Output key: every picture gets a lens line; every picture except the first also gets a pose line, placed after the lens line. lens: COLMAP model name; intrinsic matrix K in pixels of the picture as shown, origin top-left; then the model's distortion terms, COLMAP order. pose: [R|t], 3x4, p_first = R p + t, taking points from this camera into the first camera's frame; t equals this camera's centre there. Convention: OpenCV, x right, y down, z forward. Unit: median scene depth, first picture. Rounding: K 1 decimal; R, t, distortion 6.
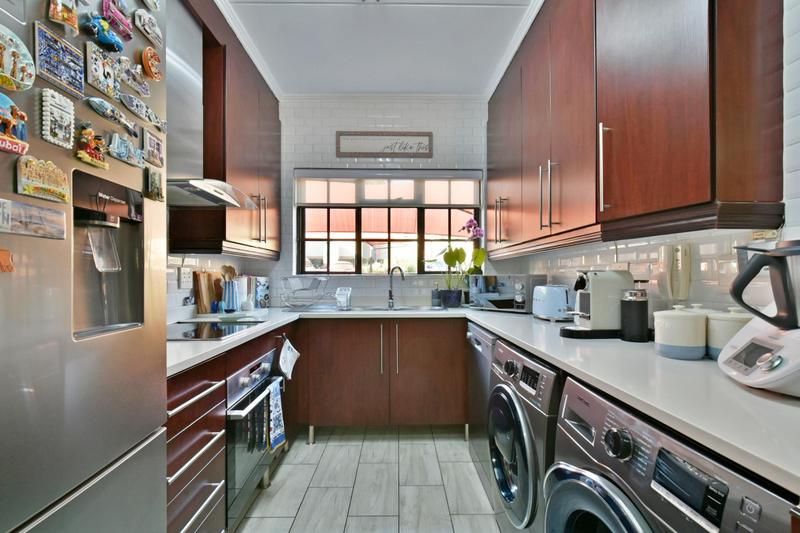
lens RADIAL K [[359.9, 0, 399.8], [0, 359.9, 276.0], [0, 0, 1]] dist [0.002921, 0.000453]
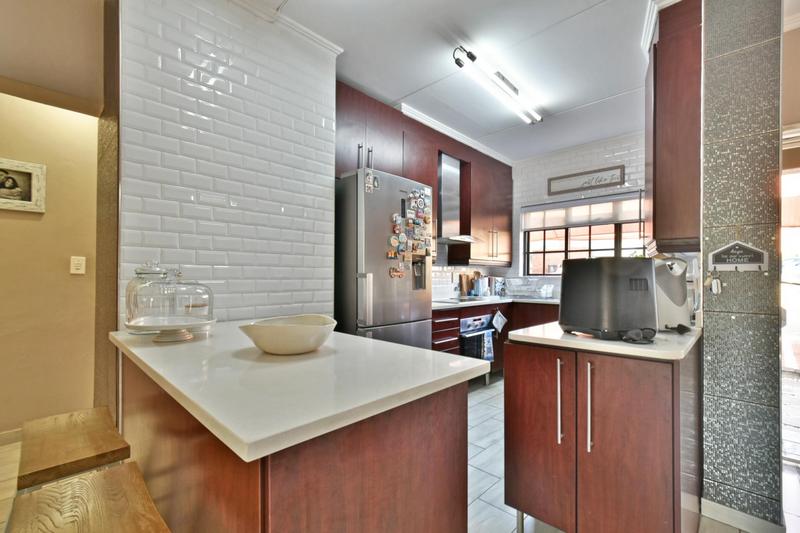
lens RADIAL K [[355.8, 0, 400.4], [0, 355.8, 277.6], [0, 0, 1]] dist [0.008678, -0.000280]
pose [[0.704627, 0.006481, -0.709548, 0.434523], [-0.004530, 0.999979, 0.004635, -0.001578], [0.709563, -0.000052, 0.704642, -0.452685]]
